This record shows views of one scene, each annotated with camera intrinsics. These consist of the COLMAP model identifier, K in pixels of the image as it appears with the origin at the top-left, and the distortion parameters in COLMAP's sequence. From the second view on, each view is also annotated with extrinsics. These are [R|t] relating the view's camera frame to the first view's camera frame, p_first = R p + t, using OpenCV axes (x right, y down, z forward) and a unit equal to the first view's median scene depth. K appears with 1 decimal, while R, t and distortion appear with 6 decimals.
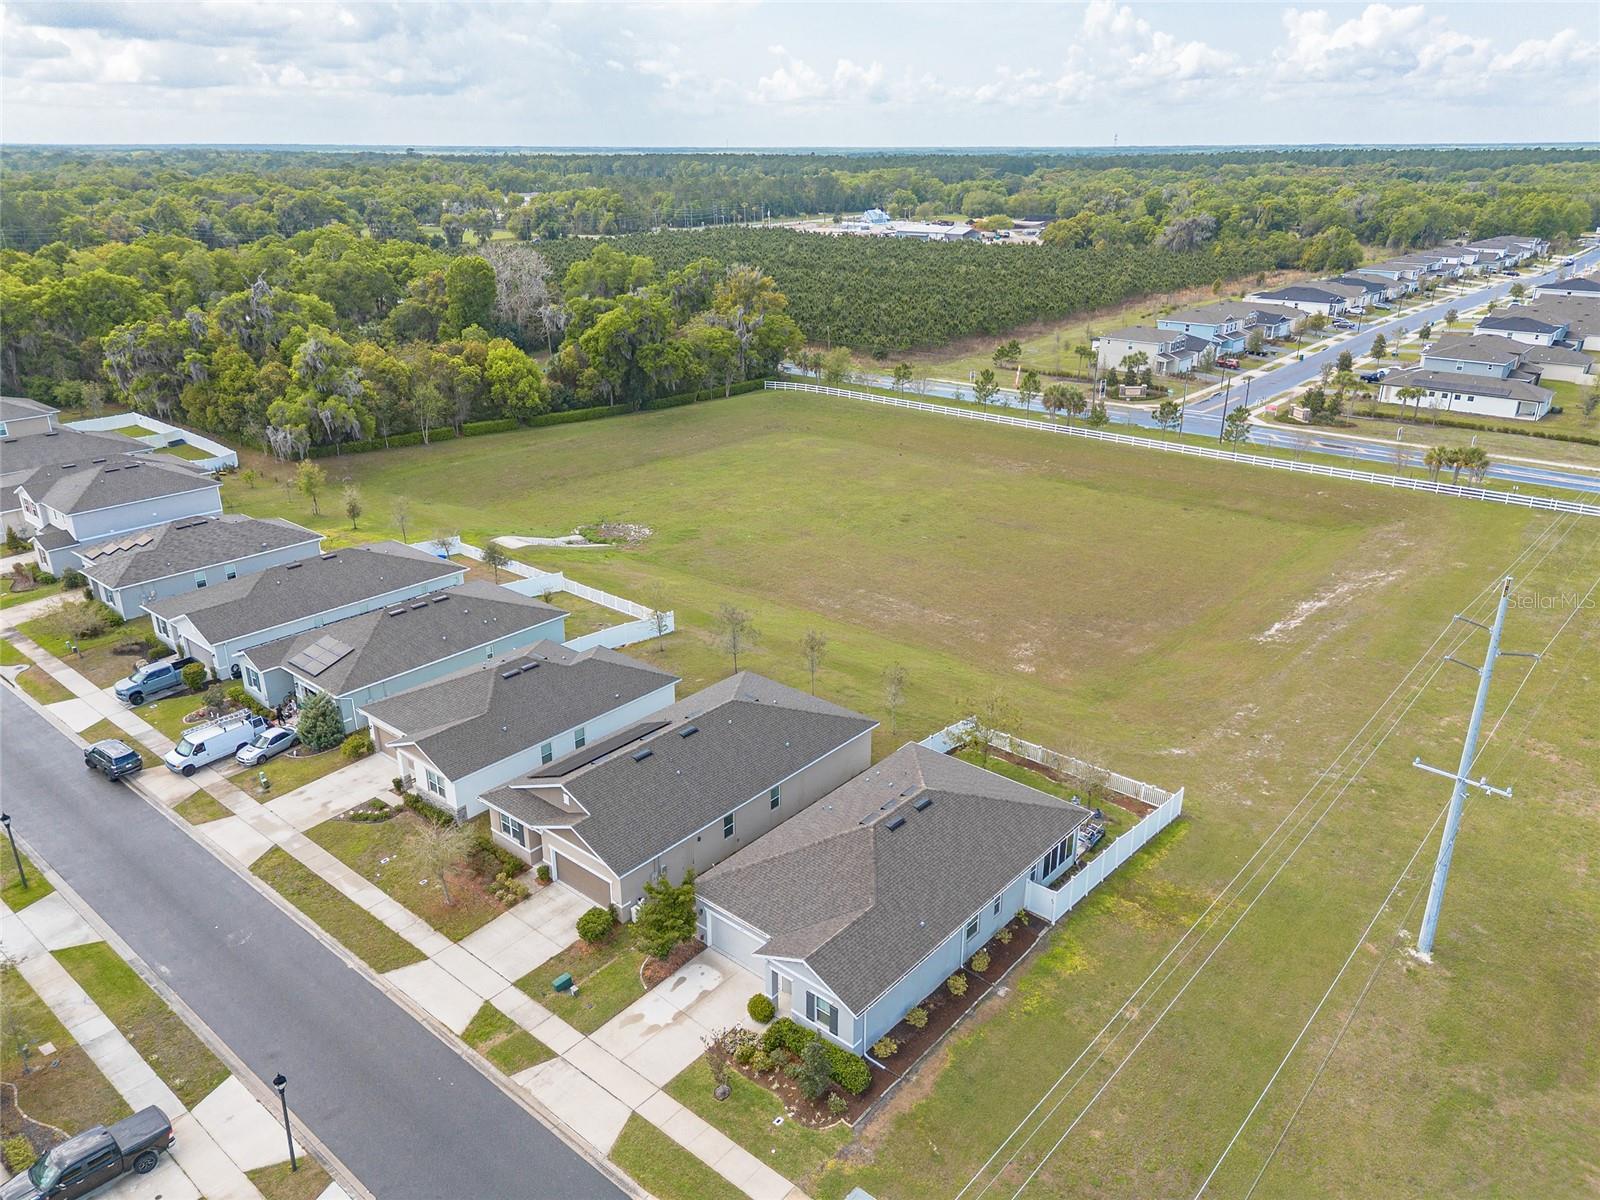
lens RADIAL K [[1139.5, 0, 796.8], [0, 1139.5, 599.4], [0, 0, 1]] dist [0.065402, -0.059064]
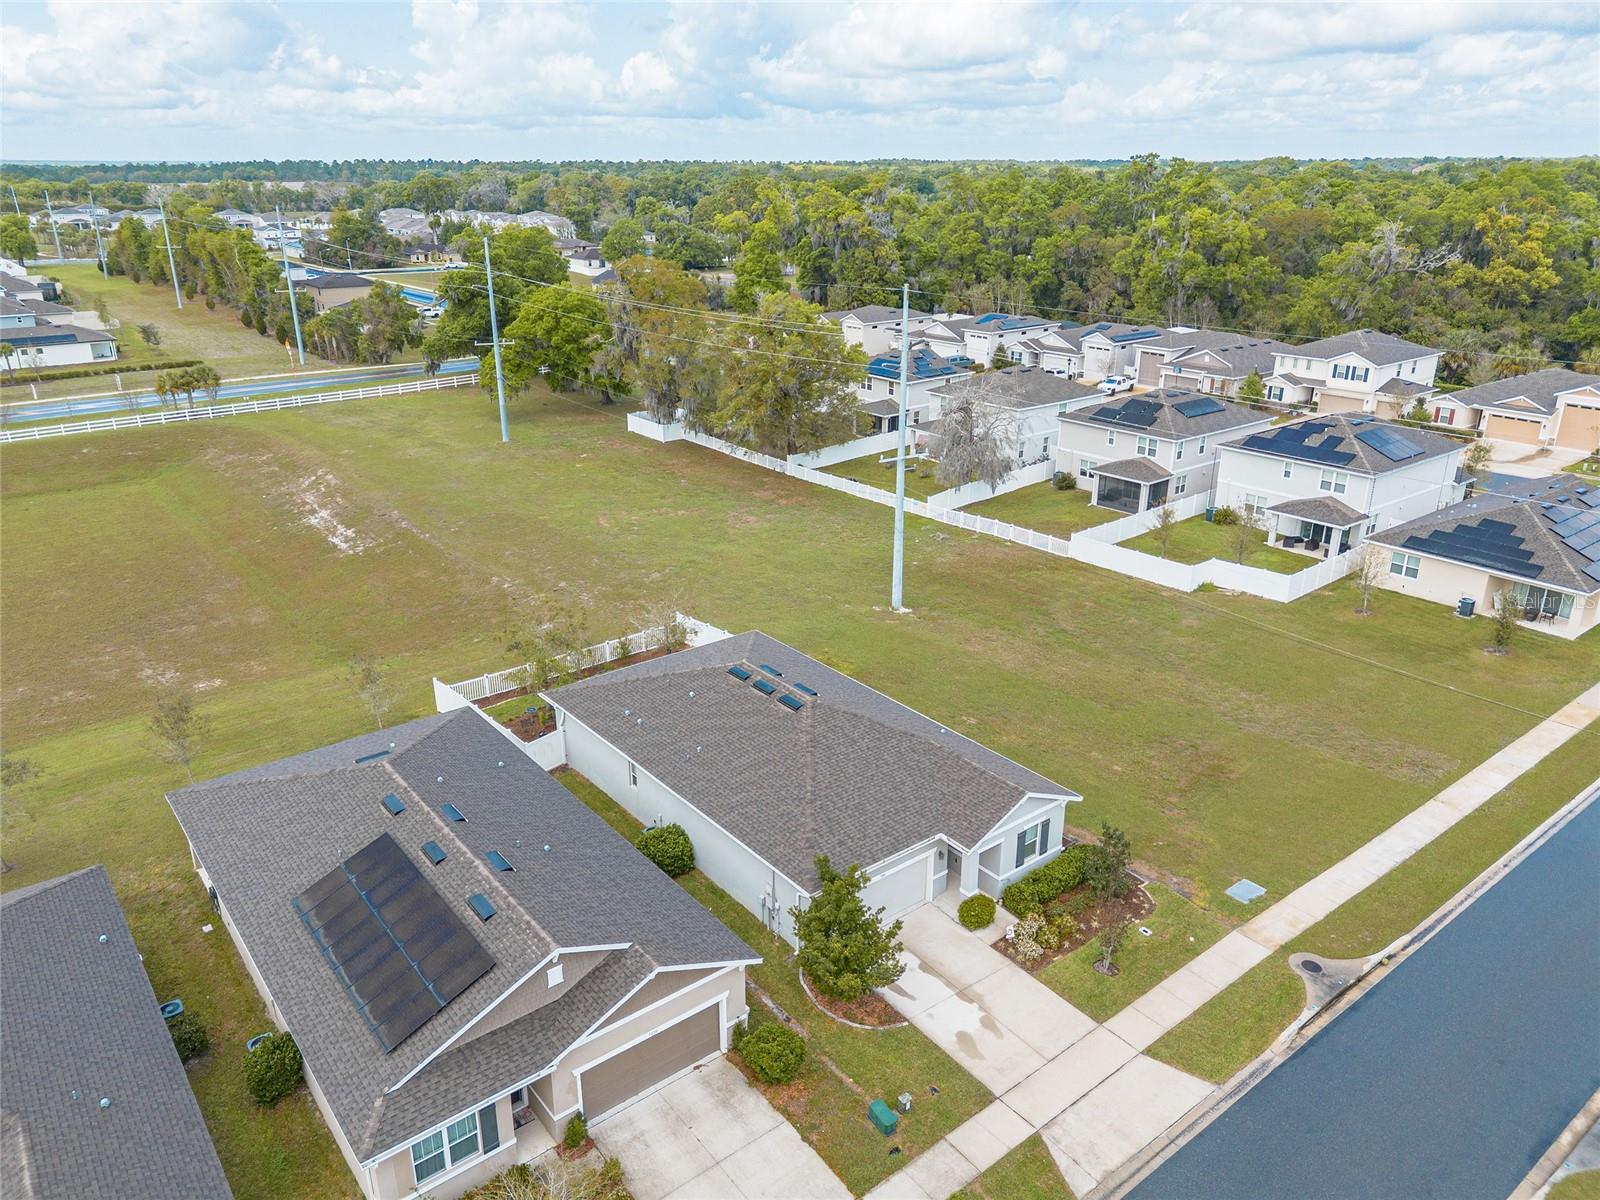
lens RADIAL K [[1130.1, 0, 797.9], [0, 1130.1, 602.9], [0, 0, 1]] dist [0.058607, -0.050524]
pose [[0.191766, -0.353442, 0.915590, -0.487797], [0.359690, 0.893303, 0.269504, -0.060450], [-0.913153, 0.277647, 0.298434, 0.581506]]
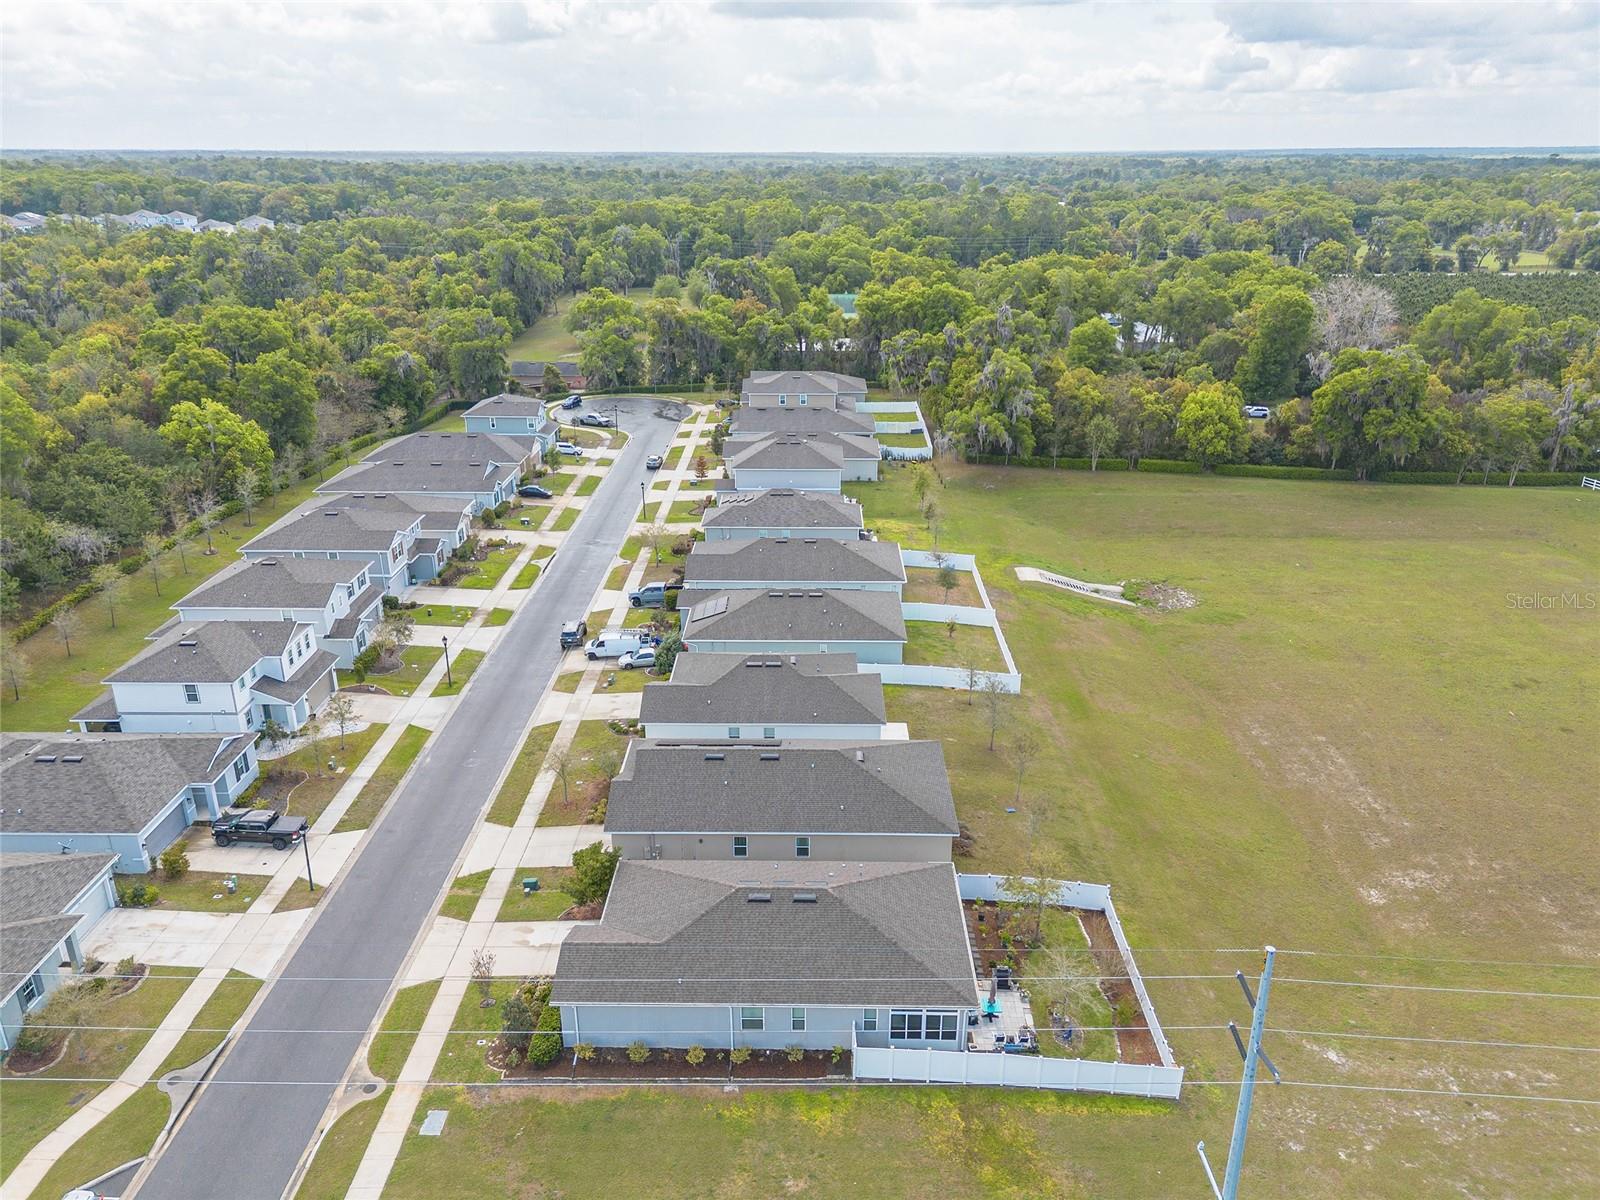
lens RADIAL K [[1139.5, 0, 796.8], [0, 1139.5, 599.4], [0, 0, 1]] dist [0.065402, -0.059064]
pose [[0.640680, 0.277619, -0.715861, 0.605160], [-0.279436, 0.952713, 0.119384, -0.152688], [0.715154, 0.123550, 0.687961, 0.212947]]
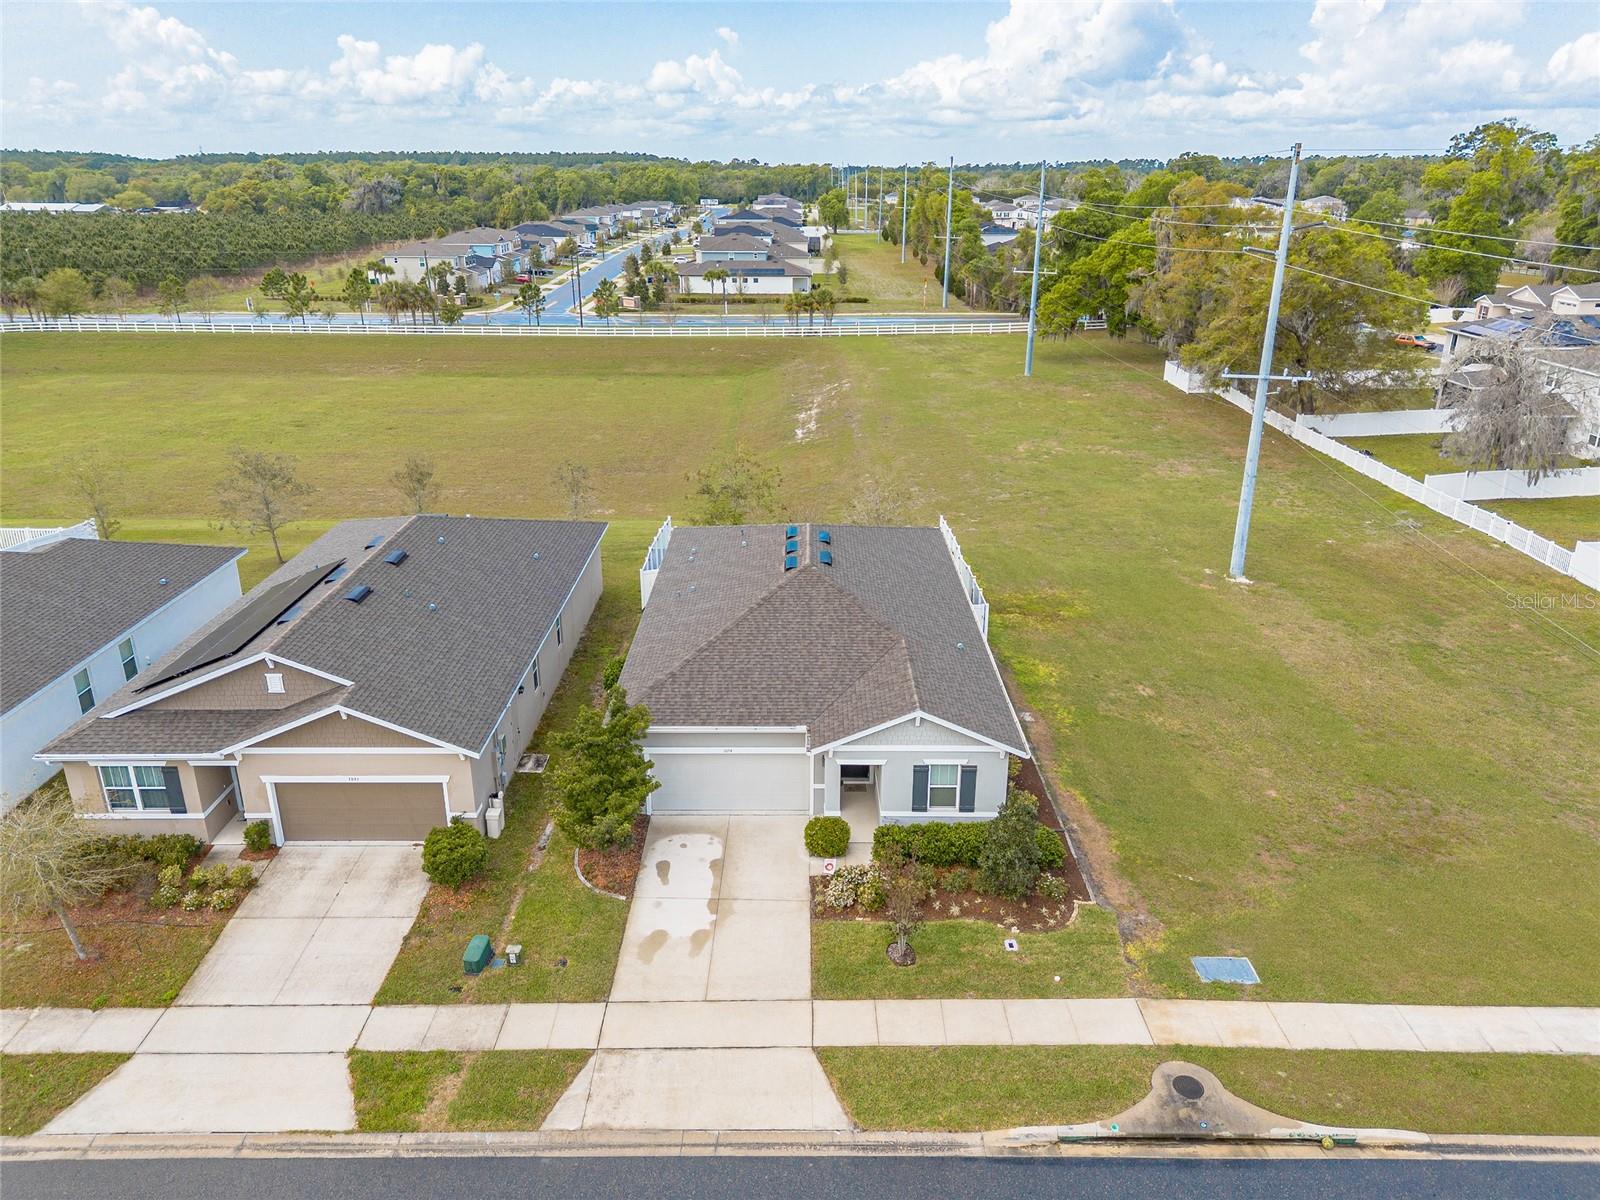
lens RADIAL K [[1130.1, 0, 797.9], [0, 1130.1, 602.9], [0, 0, 1]] dist [0.058607, -0.050524]
pose [[0.760148, -0.232038, 0.606904, -0.271192], [0.237515, 0.968648, 0.072857, 0.131144], [-0.604782, 0.088766, 0.791428, 0.365429]]
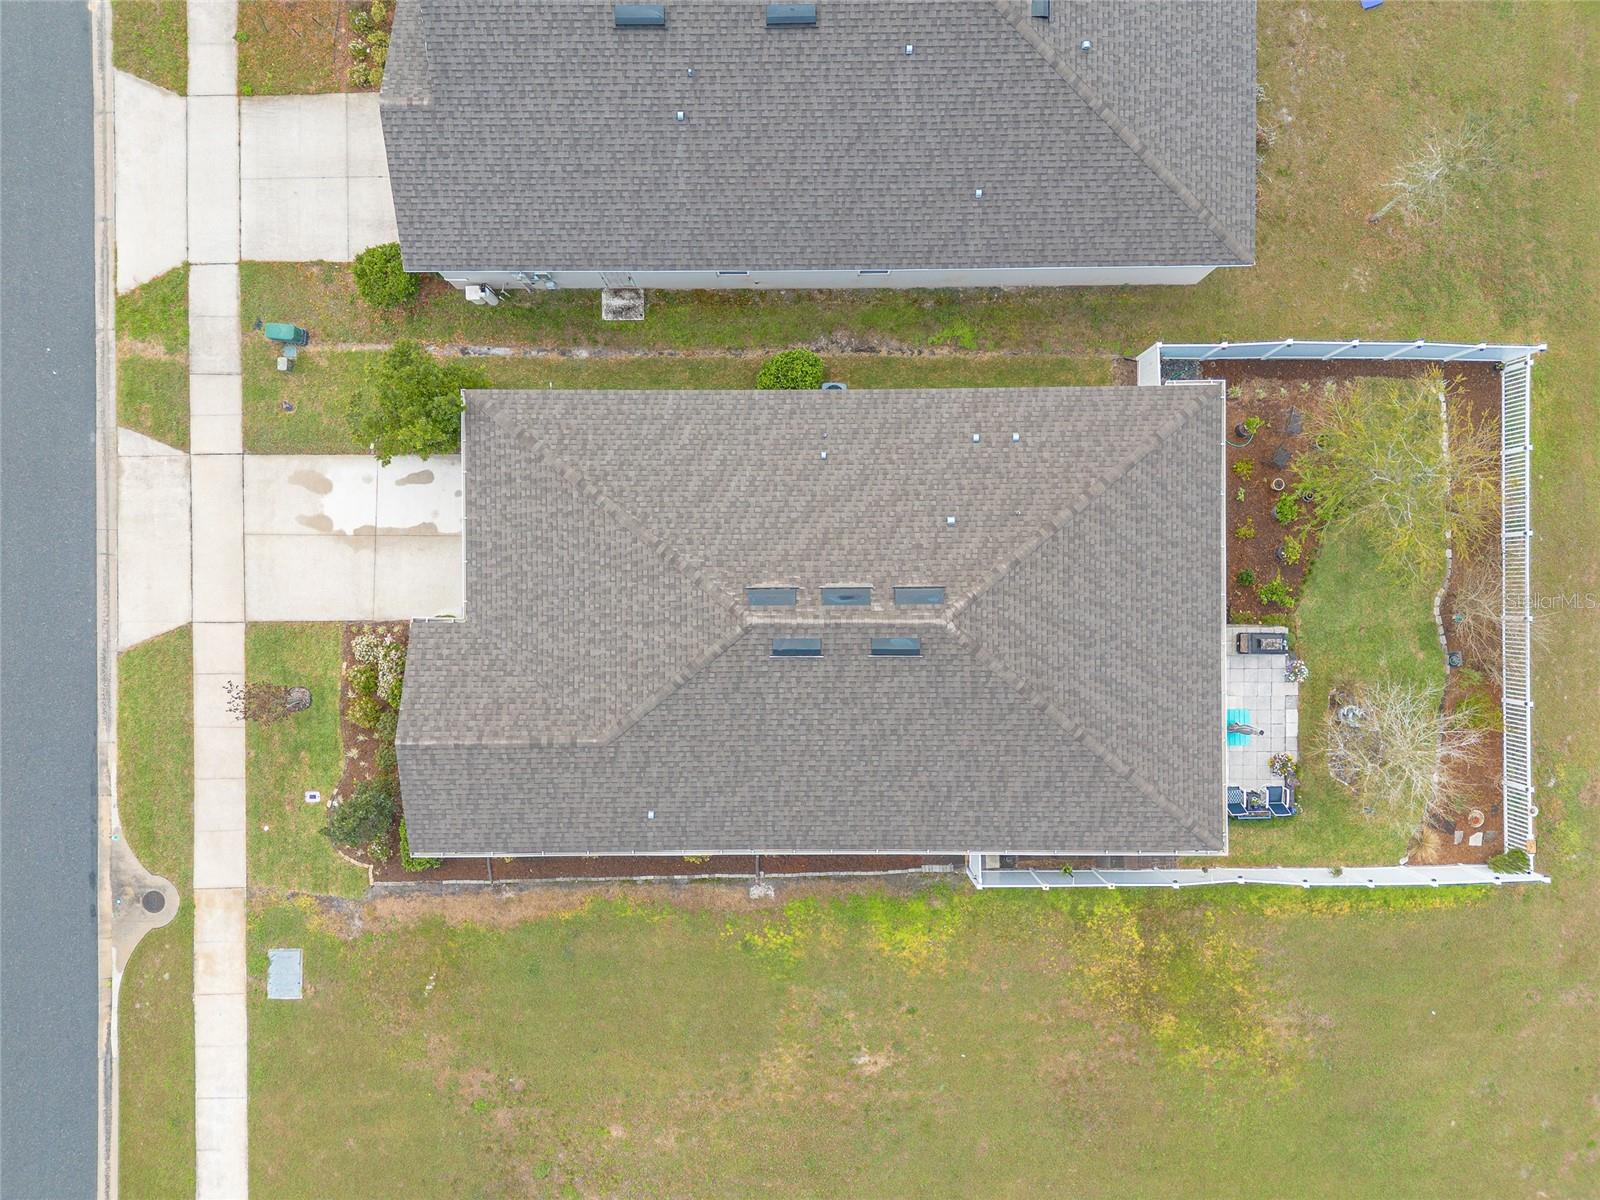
lens RADIAL K [[1139.5, 0, 796.8], [0, 1139.5, 599.4], [0, 0, 1]] dist [0.065402, -0.059064]
pose [[0.657321, 0.753609, -0.001374, 0.055843], [-0.270755, 0.237861, 0.932799, -0.194257], [0.703293, -0.612777, 0.360394, 0.654131]]
